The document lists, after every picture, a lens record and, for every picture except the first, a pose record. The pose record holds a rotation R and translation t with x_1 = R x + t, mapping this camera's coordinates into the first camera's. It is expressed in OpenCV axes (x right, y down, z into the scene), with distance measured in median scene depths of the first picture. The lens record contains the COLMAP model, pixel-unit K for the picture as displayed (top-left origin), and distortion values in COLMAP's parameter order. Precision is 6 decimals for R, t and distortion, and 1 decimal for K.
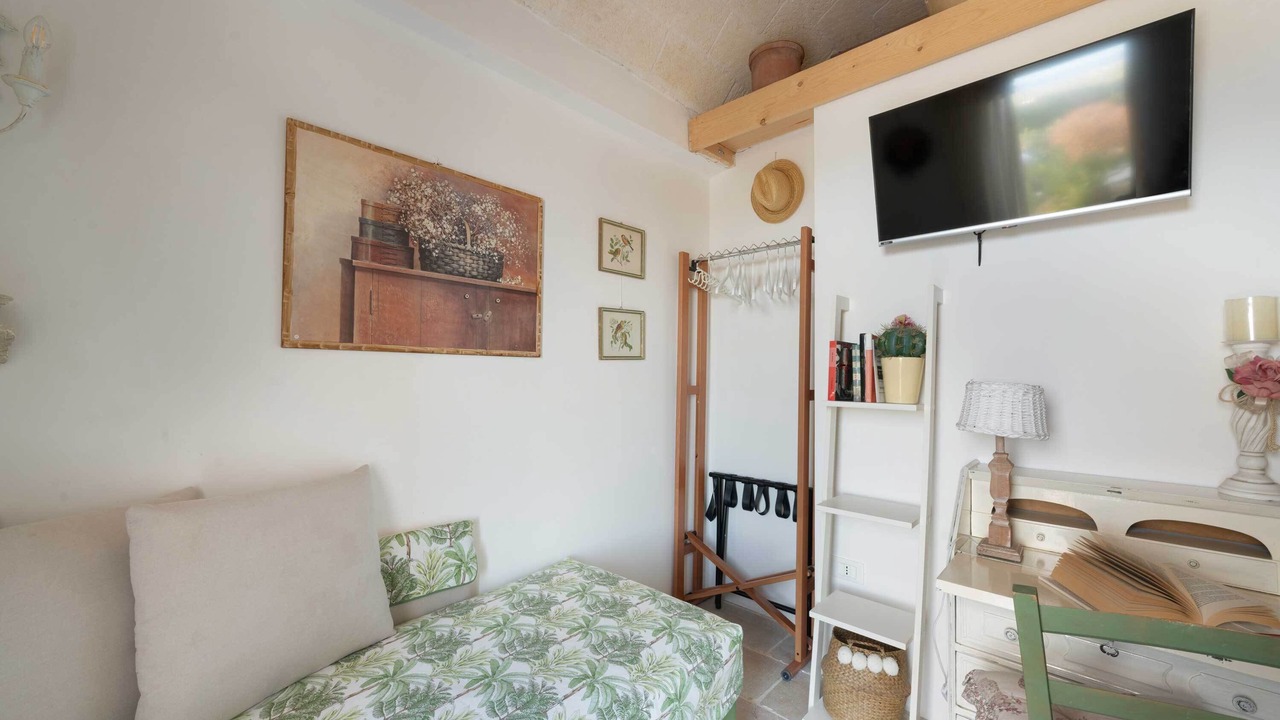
lens RADIAL K [[503.1, 0, 627.6], [0, 503.1, 364.0], [0, 0, 1]] dist [-0.000561, -0.000053]
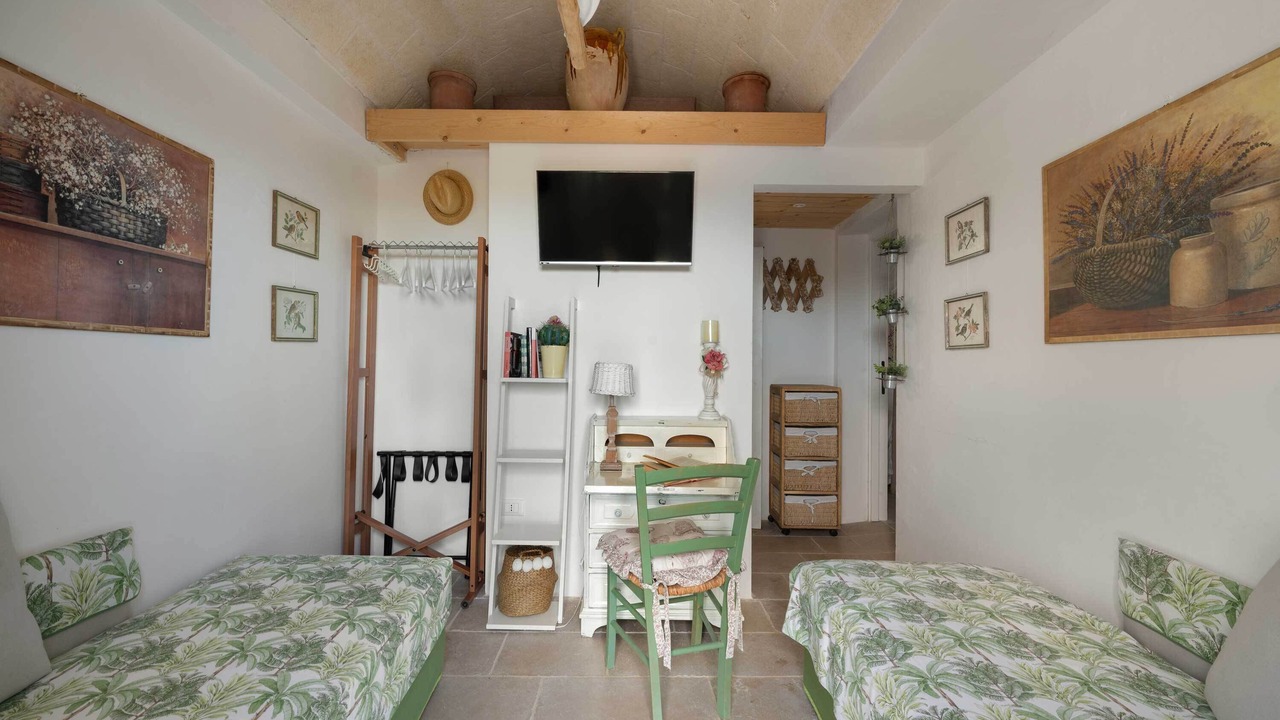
lens RADIAL K [[511.0, 0, 641.0], [0, 511.0, 338.5], [0, 0, 1]] dist [0.000977, 0.000223]
pose [[0.720469, 0.030410, 0.692820, -0.276081], [-0.018195, 0.999523, -0.024951, -0.002260], [-0.693248, 0.005370, 0.720679, -0.207569]]
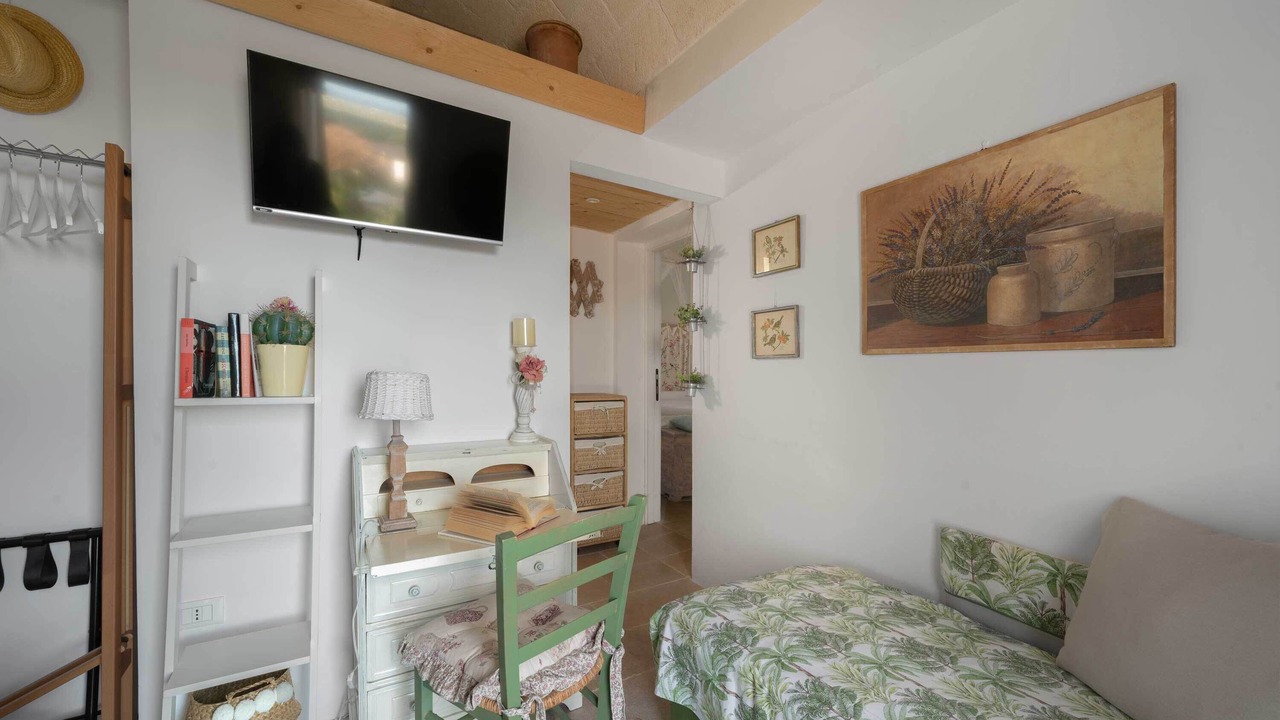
lens RADIAL K [[494.5, 0, 647.2], [0, 494.5, 369.7], [0, 0, 1]] dist [-0.001045, -0.000030]
pose [[0.240267, -0.003408, 0.970701, -0.149601], [-0.028910, 0.999525, 0.010665, 0.002854], [-0.970276, -0.030625, 0.240055, 0.164497]]
